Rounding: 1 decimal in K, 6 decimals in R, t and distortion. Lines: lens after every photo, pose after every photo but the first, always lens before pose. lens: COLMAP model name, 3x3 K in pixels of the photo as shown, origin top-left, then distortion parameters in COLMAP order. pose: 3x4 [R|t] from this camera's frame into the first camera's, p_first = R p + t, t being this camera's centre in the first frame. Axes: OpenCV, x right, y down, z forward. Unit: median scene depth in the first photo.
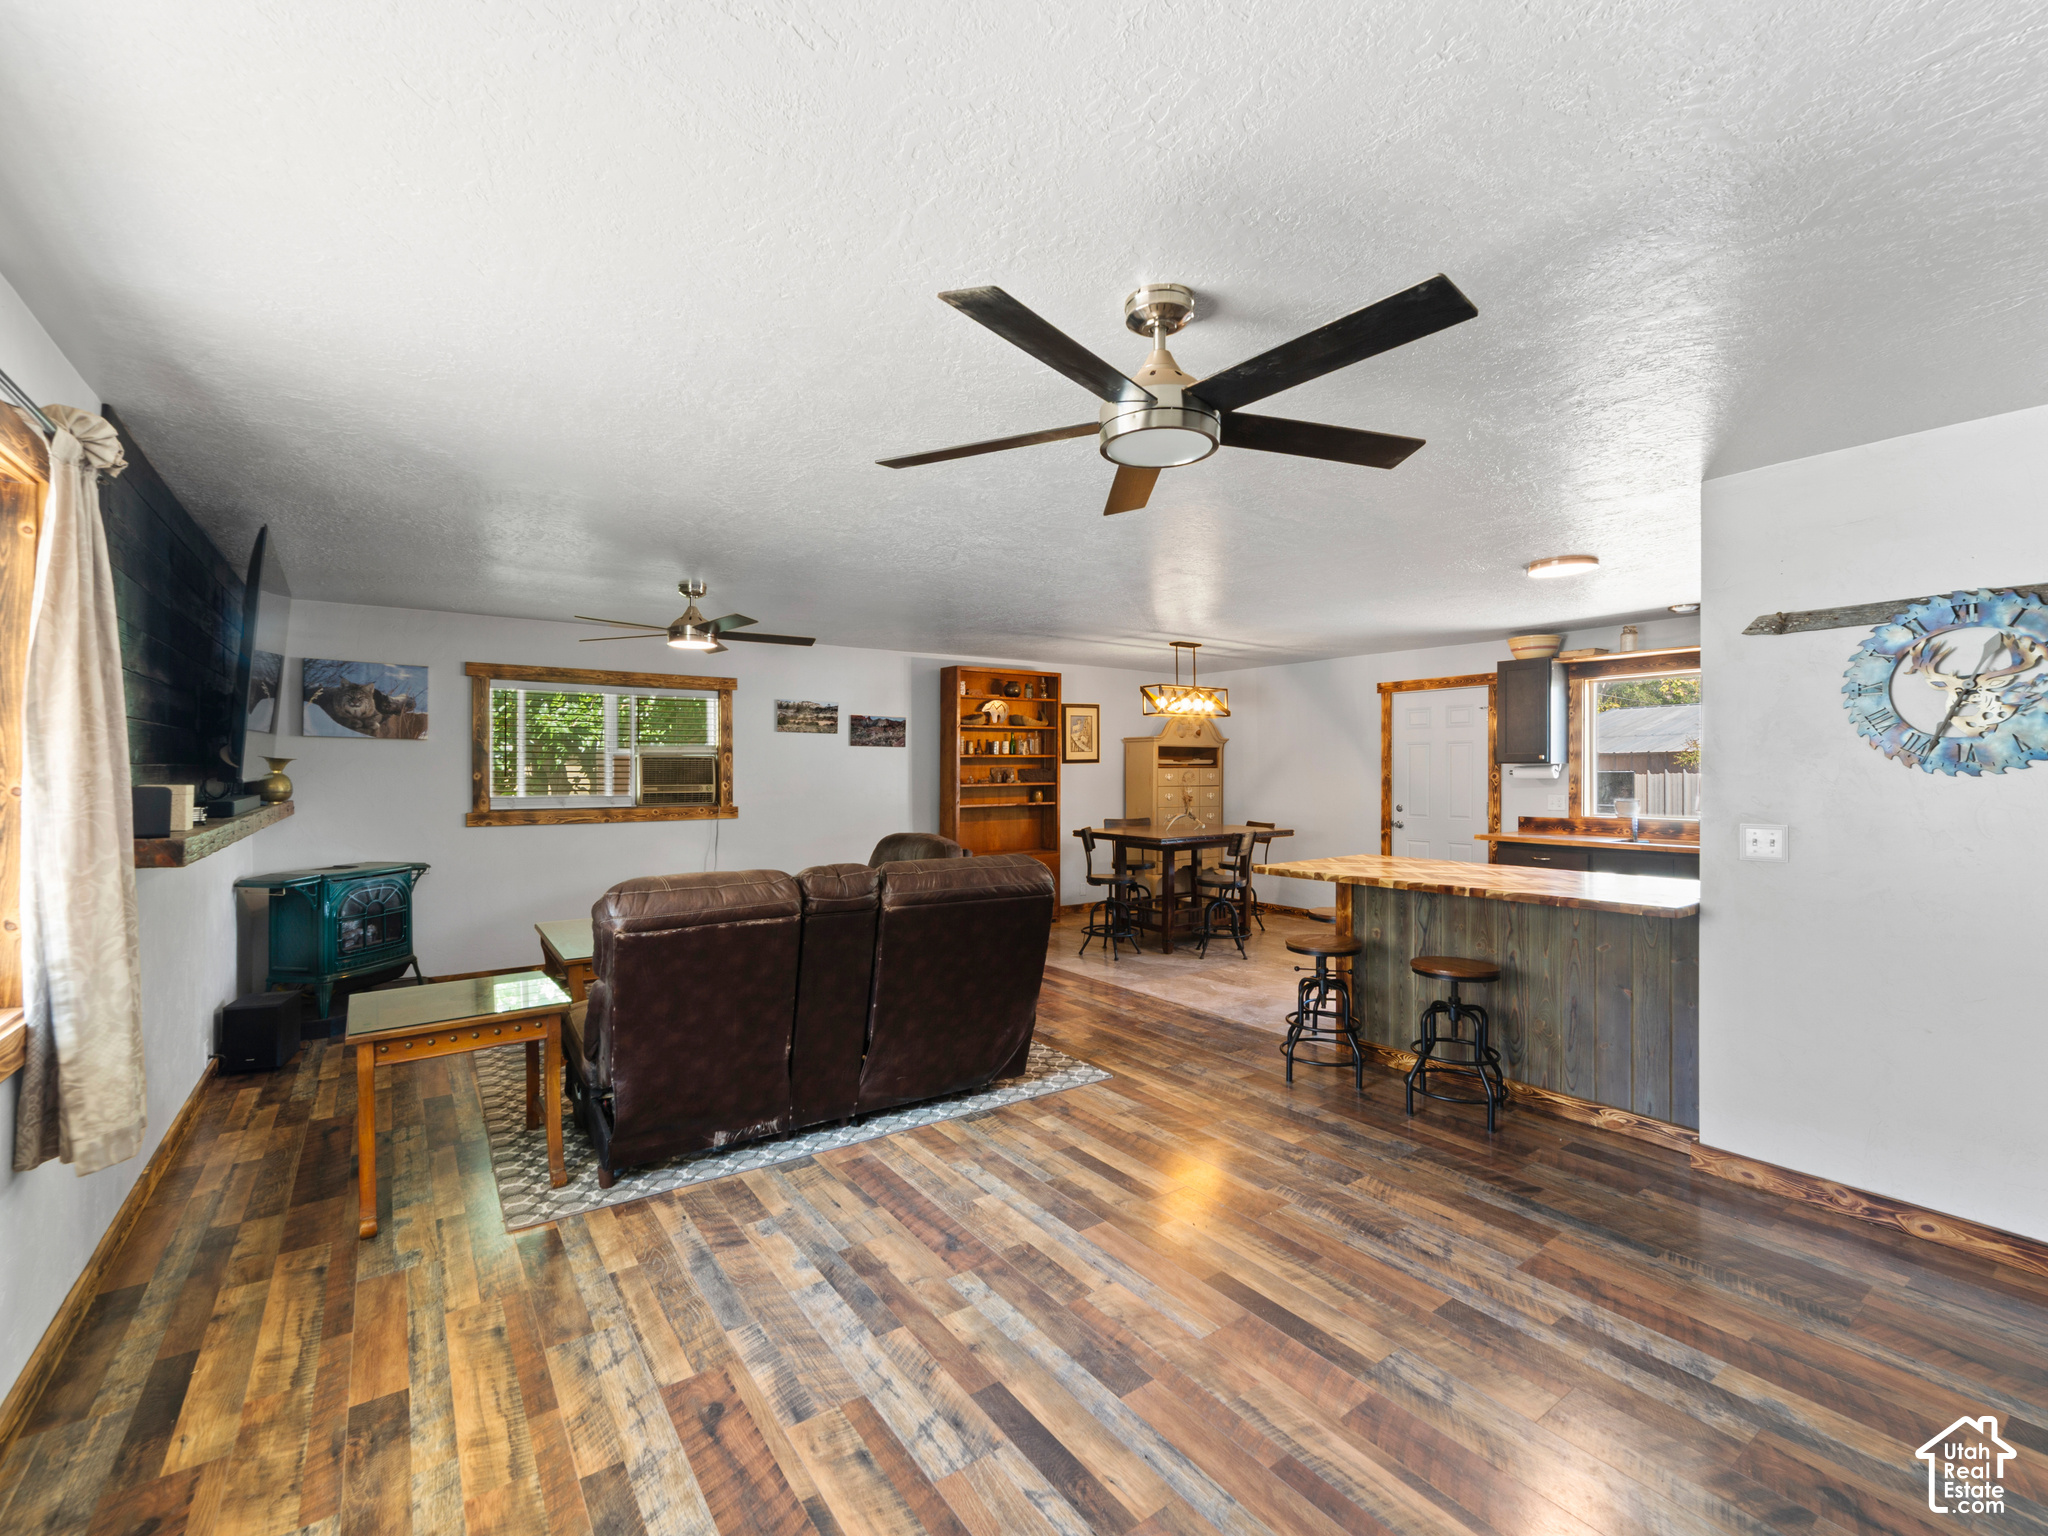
lens RADIAL K [[885.0, 0, 1015.9], [0, 885.0, 775.7], [0, 0, 1]] dist [-0.003260, 0.002296]
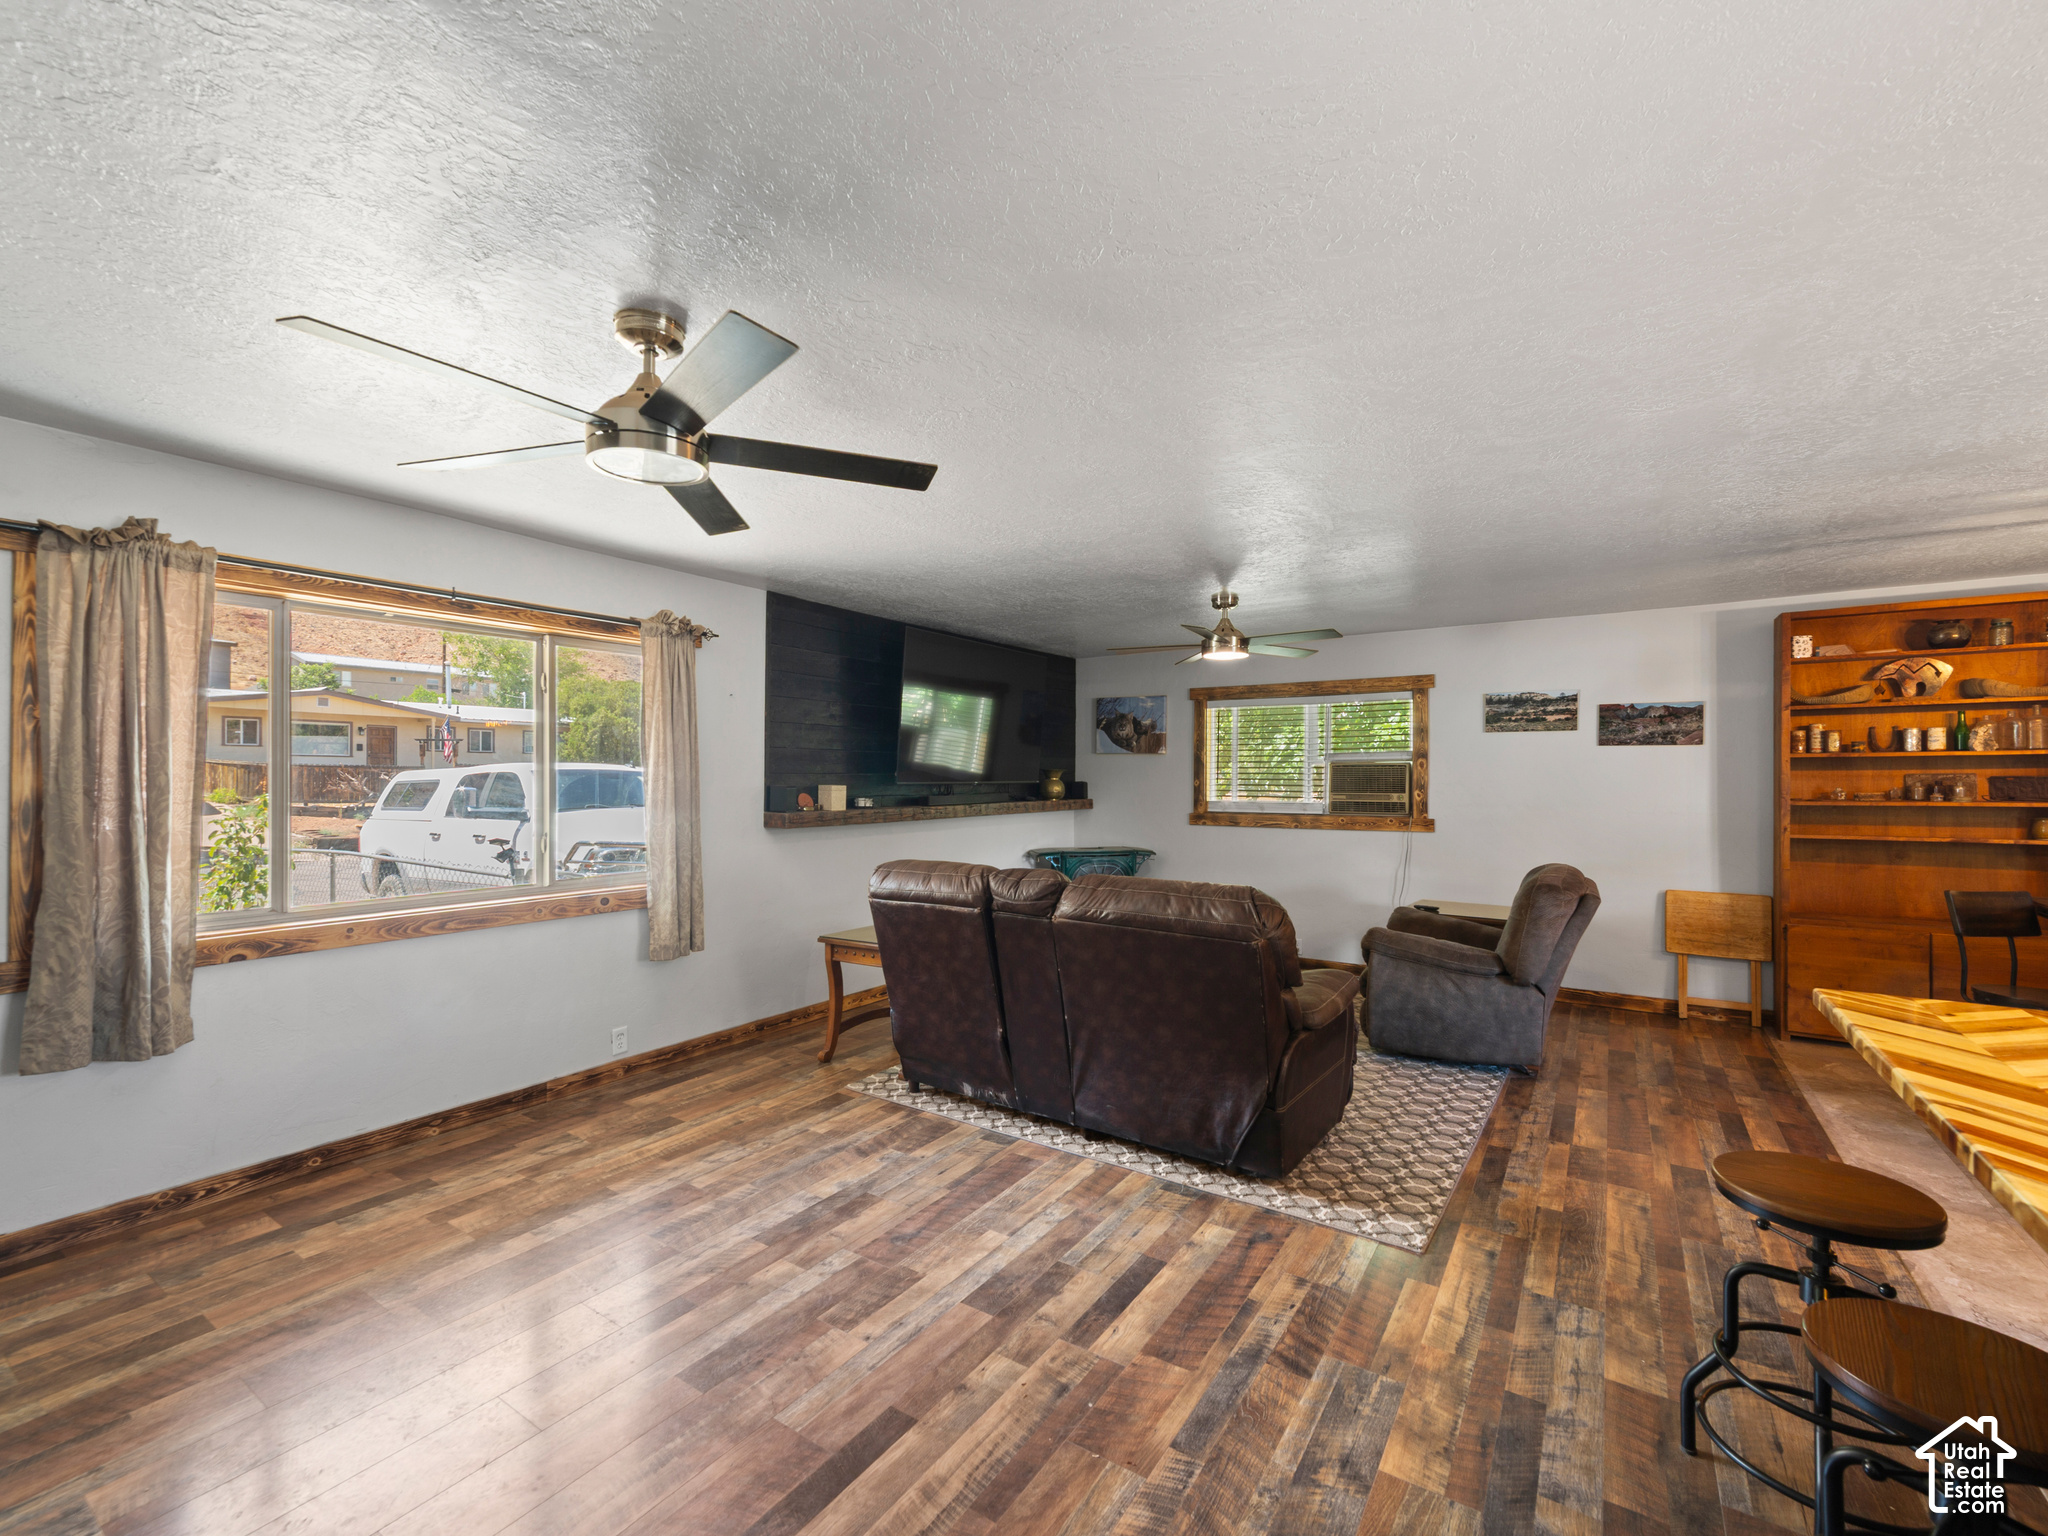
lens RADIAL K [[885.0, 0, 1016.1], [0, 885.0, 778.6], [0, 0, 1]] dist [-0.003260, 0.002296]
pose [[0.352275, 0.001698, -0.935895, 0.389463], [-0.006833, 0.999976, -0.000757, -0.002226], [0.935872, 0.006662, 0.352278, 0.314888]]
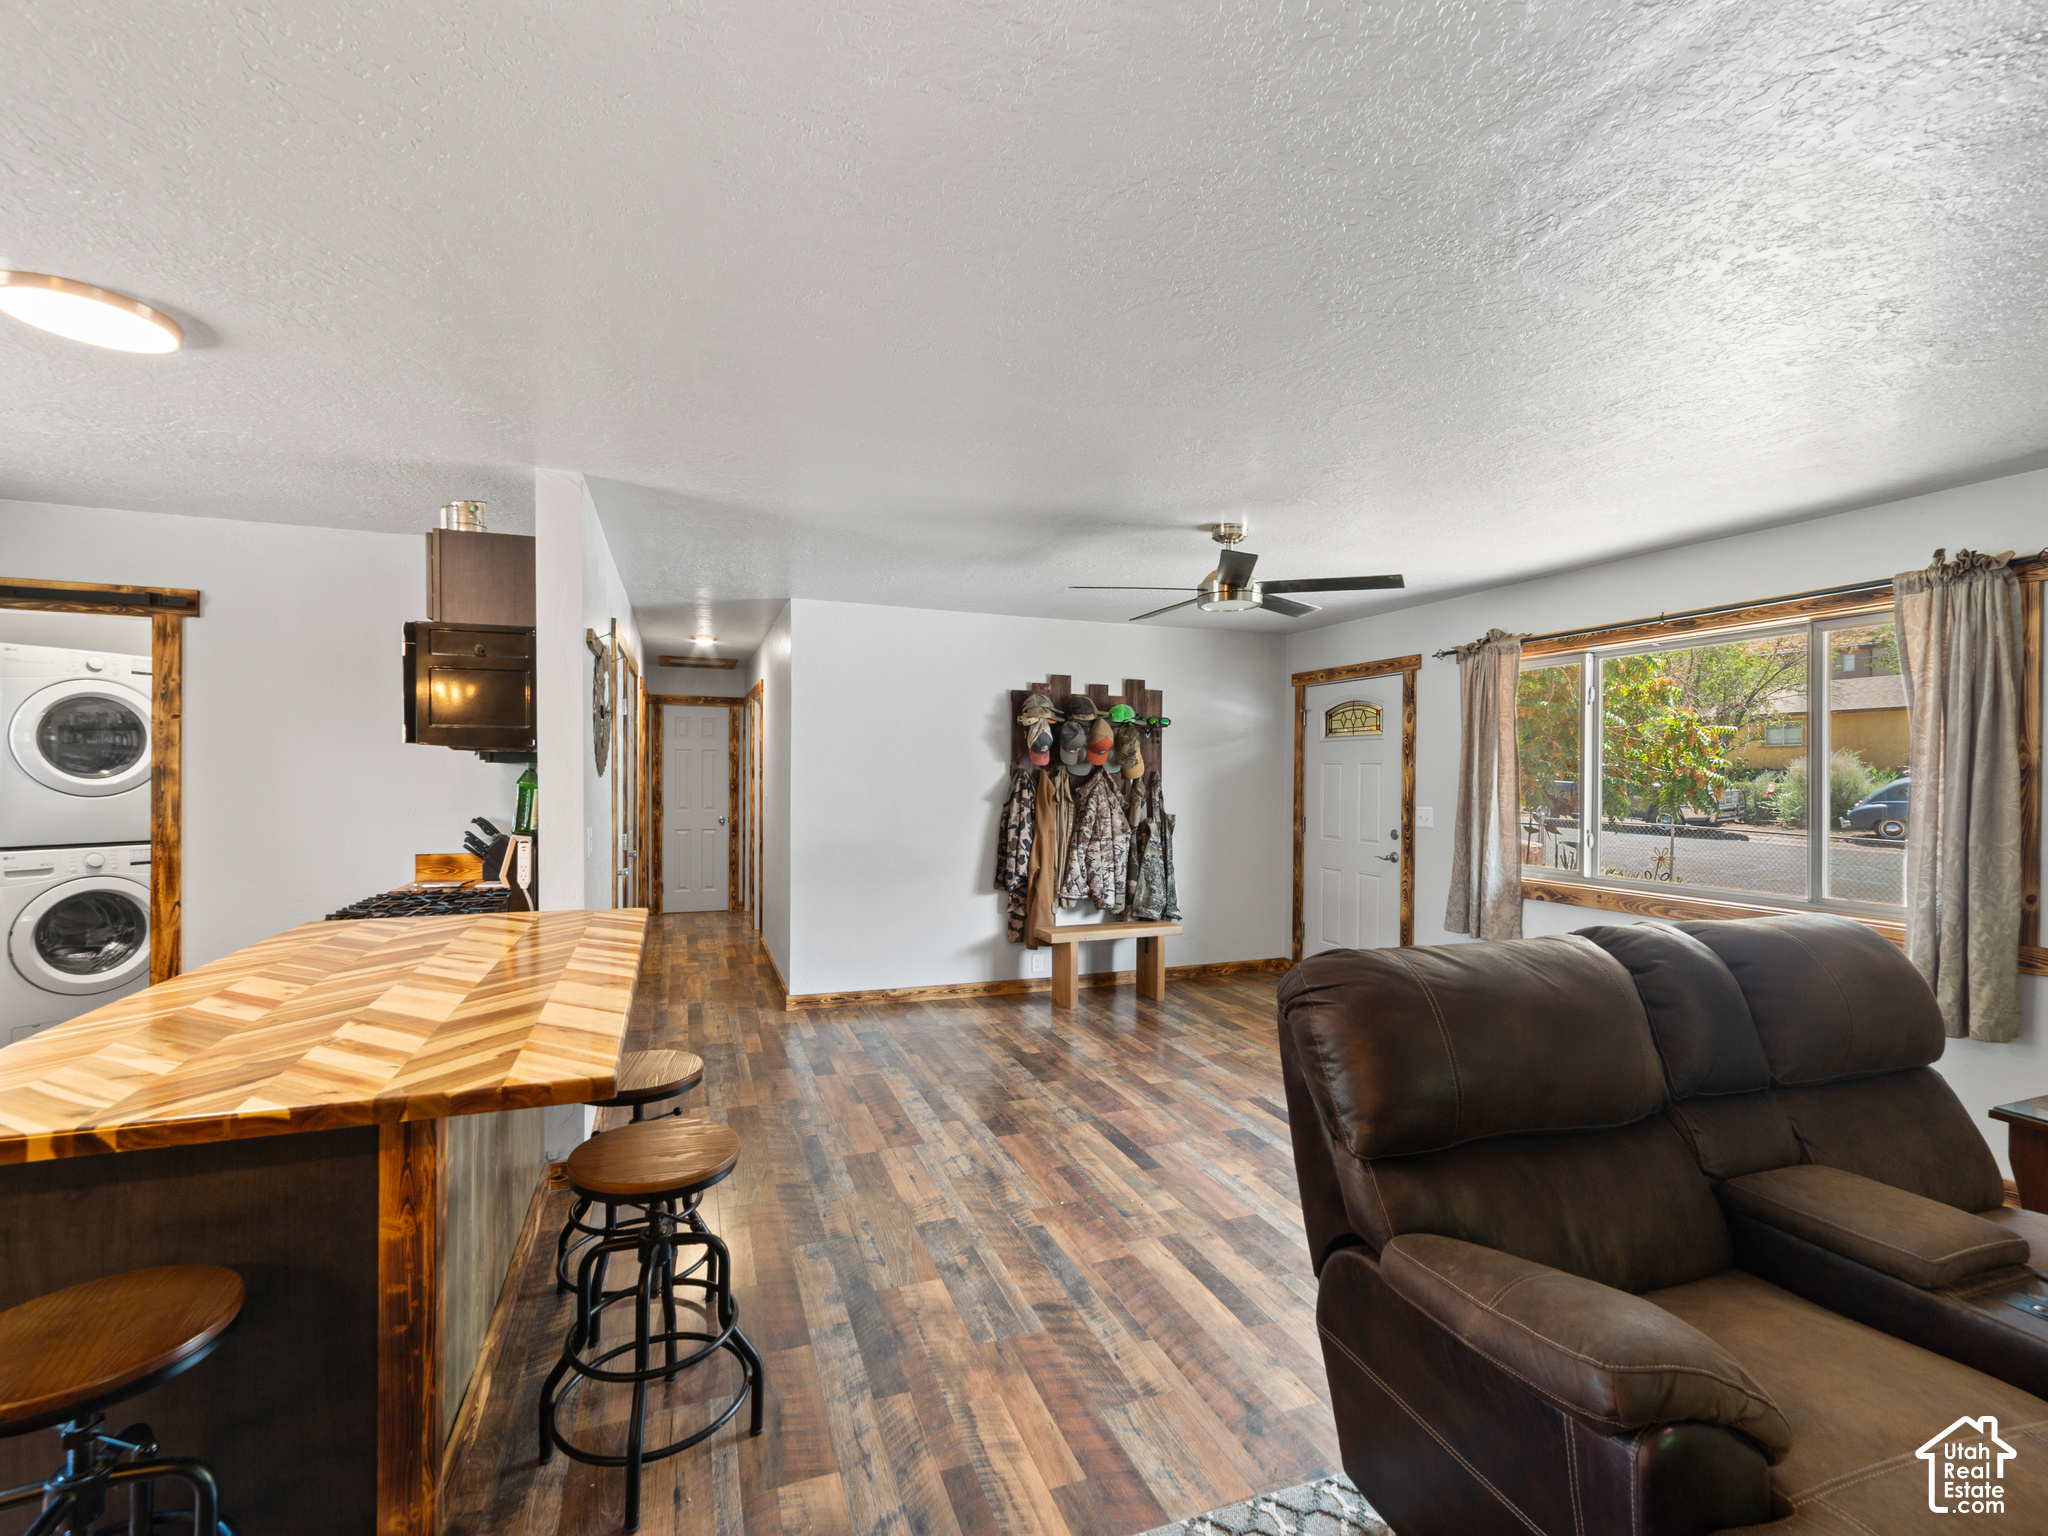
lens RADIAL K [[885.0, 0, 1009.8], [0, 885.0, 776.1], [0, 0, 1]] dist [-0.003260, 0.002296]
pose [[-0.964637, -0.005763, 0.263518, 0.034068], [-0.004642, 0.999977, 0.004877, -0.004656], [-0.263540, 0.003481, -0.964642, 0.892976]]
